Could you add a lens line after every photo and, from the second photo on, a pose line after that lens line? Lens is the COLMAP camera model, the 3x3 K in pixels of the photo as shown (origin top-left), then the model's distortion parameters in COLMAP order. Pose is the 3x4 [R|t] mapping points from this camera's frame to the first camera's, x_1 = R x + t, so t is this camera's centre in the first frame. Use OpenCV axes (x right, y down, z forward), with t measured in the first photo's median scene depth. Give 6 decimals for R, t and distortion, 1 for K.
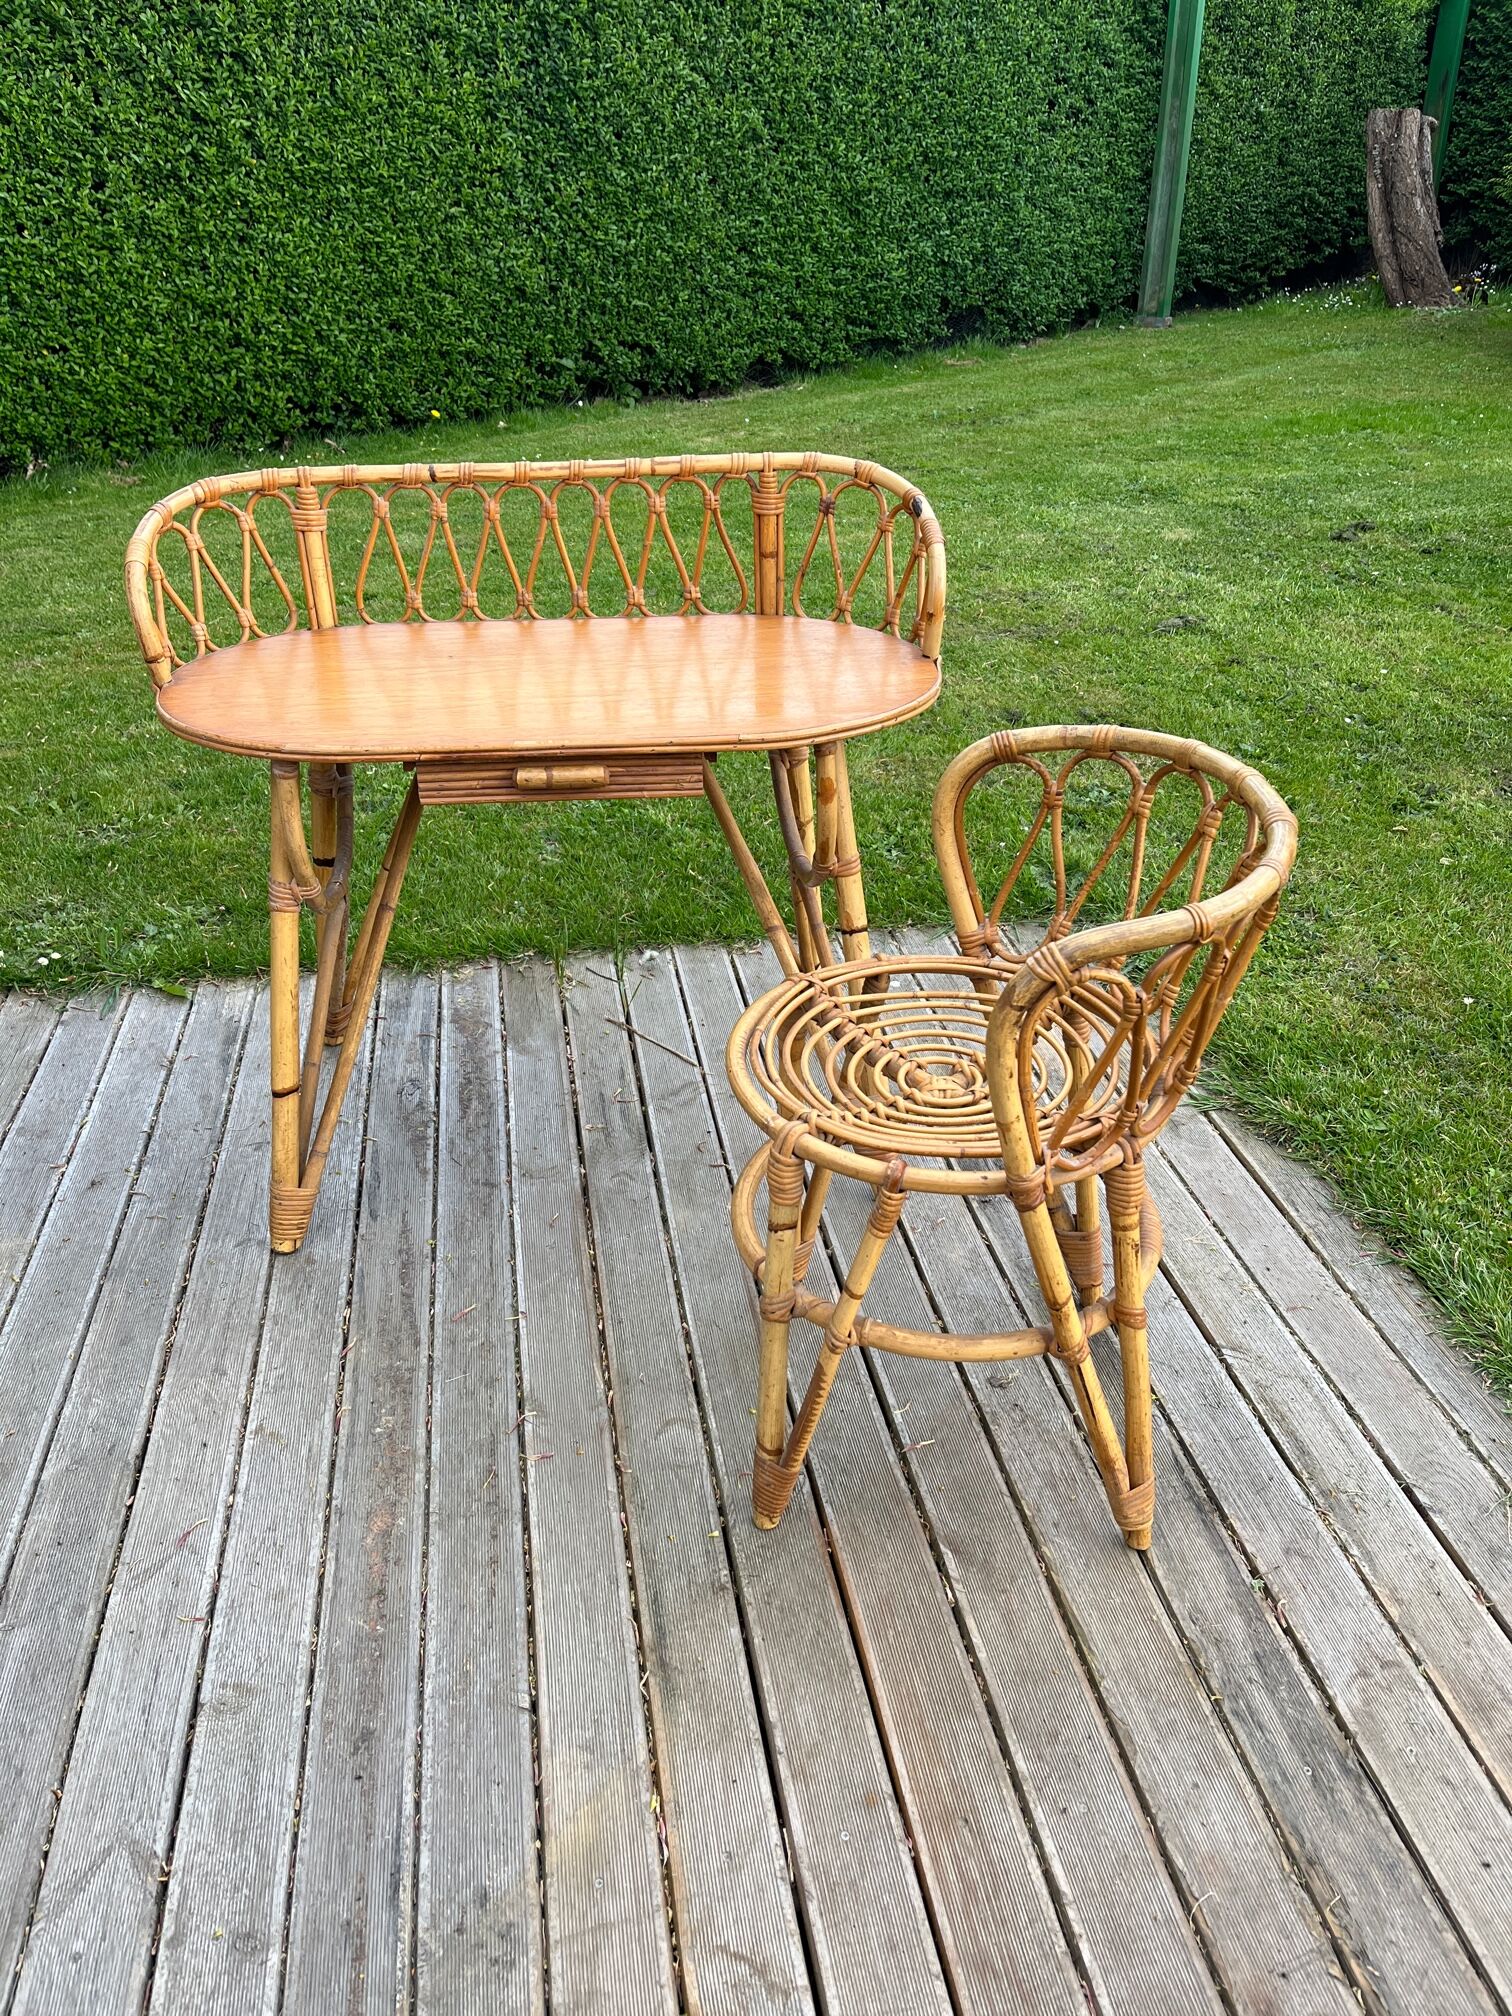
lens RADIAL K [[1529.9, 0, 743.0], [0, 1529.9, 1005.7], [0, 0, 1]] dist [0.058037, -0.097359]
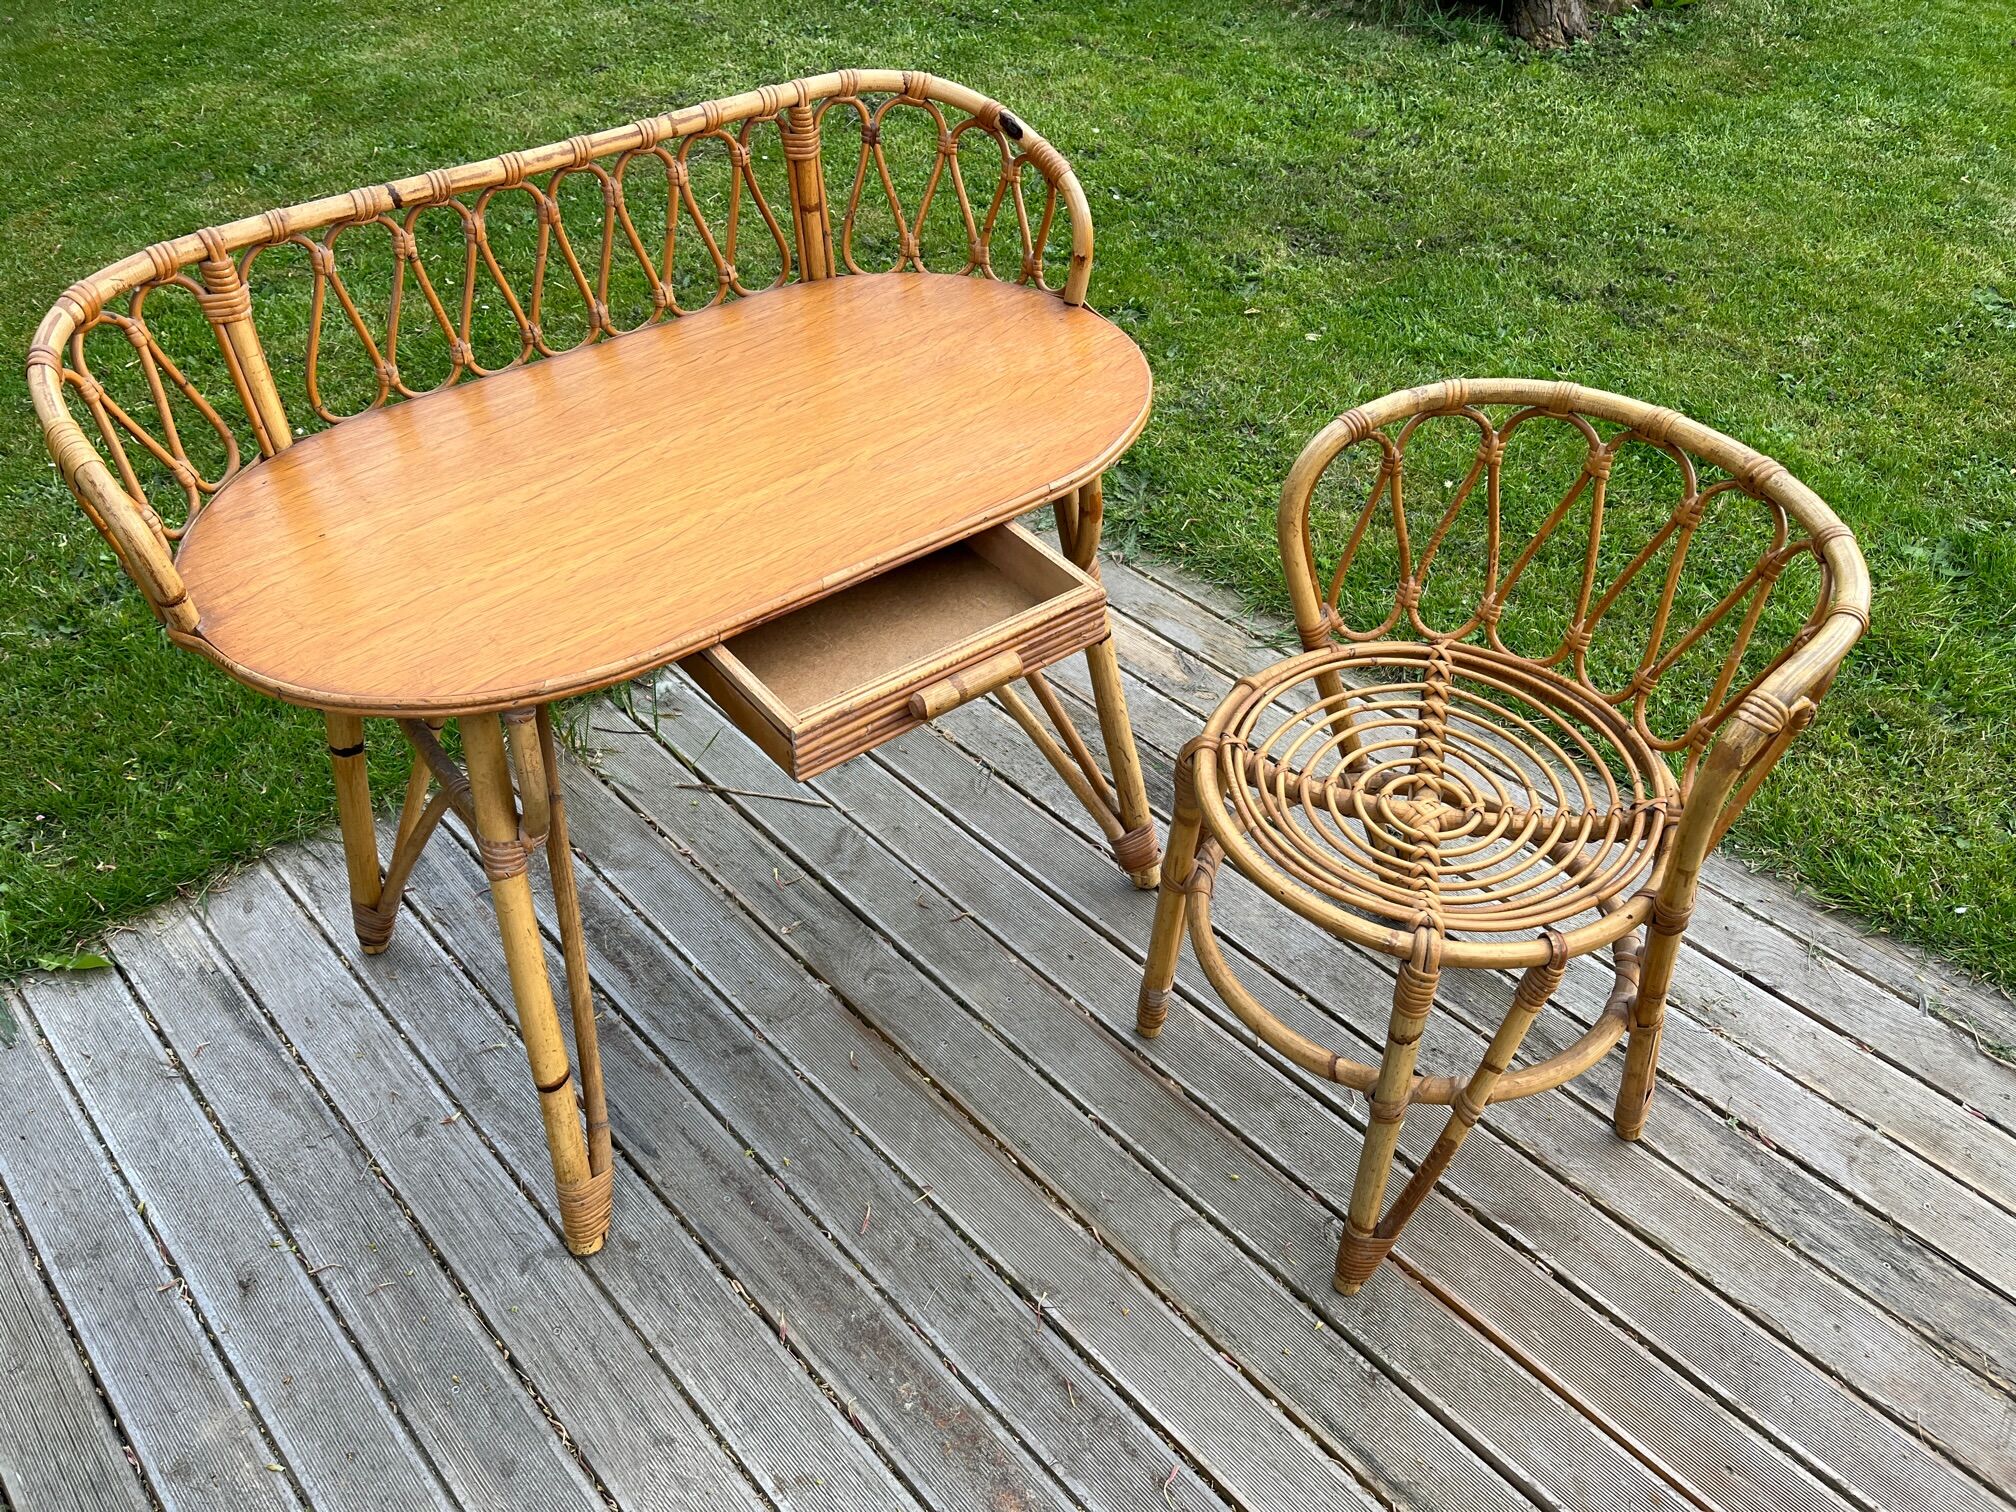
lens RADIAL K [[1529.9, 0, 1016.2], [0, 1529.9, 758.0], [0, 0, 1]] dist [0.058037, -0.097359]
pose [[0.835617, -0.355086, 0.419117, -0.389126], [0.262805, 0.928422, 0.262613, -0.244945], [-0.482367, -0.109298, 0.869124, 0.256567]]
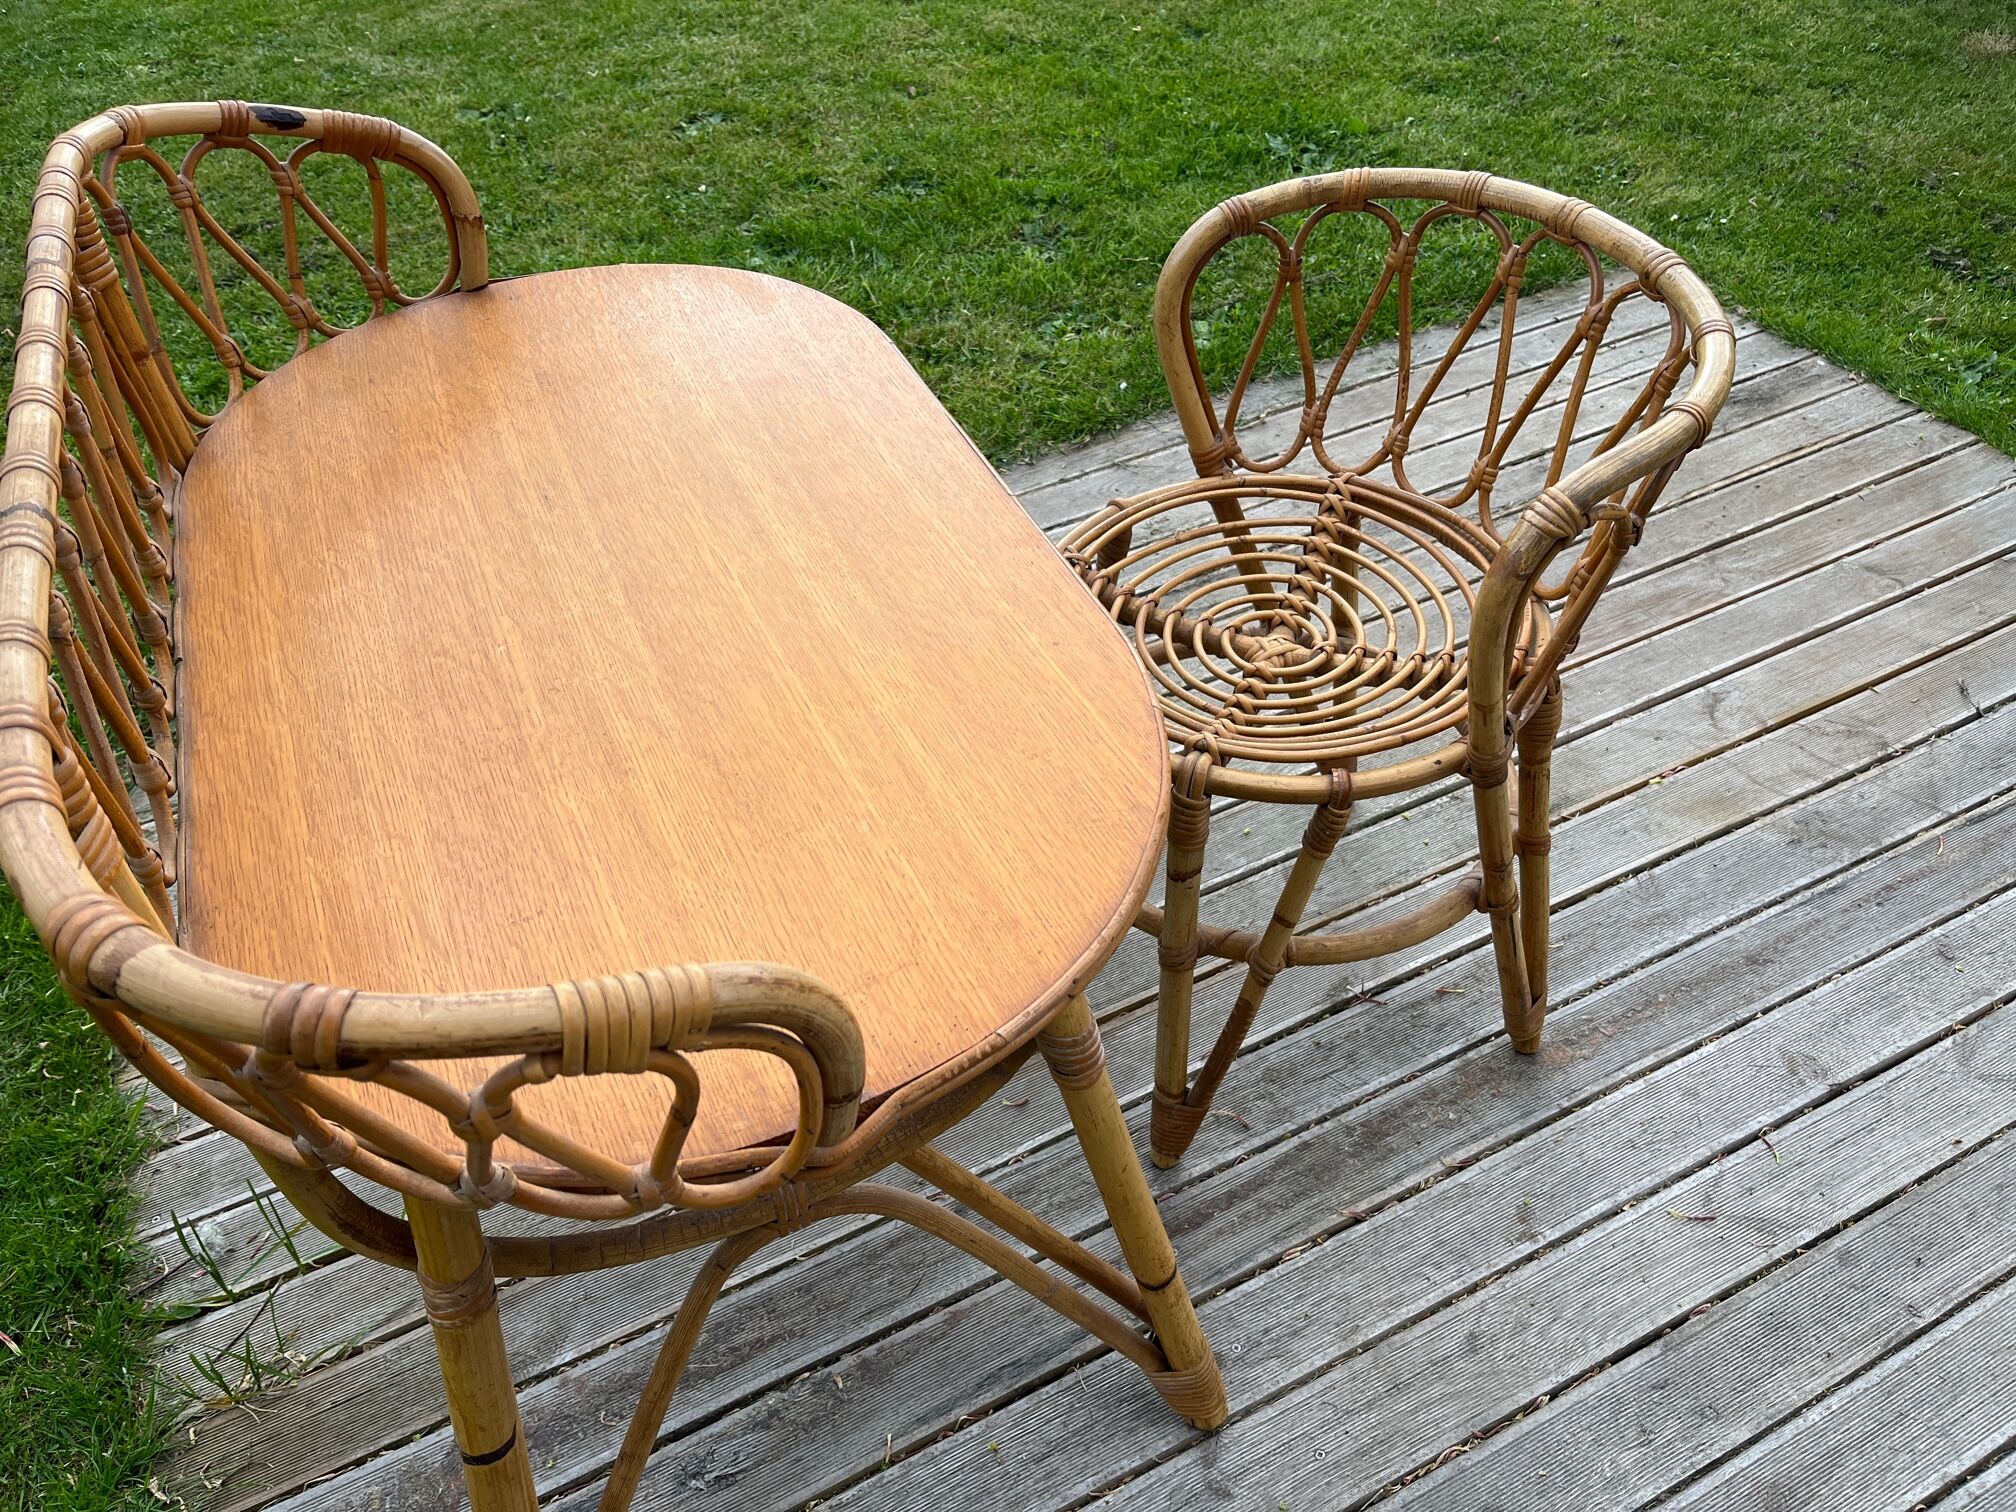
lens RADIAL K [[1529.9, 0, 1016.3], [0, 1529.9, 766.0], [0, 0, 1]] dist [0.058037, -0.097359]
pose [[-0.297291, -0.627546, 0.719587, -0.613956], [0.503726, 0.537152, 0.676556, -0.491583], [-0.811097, 0.563608, 0.156421, 0.891669]]
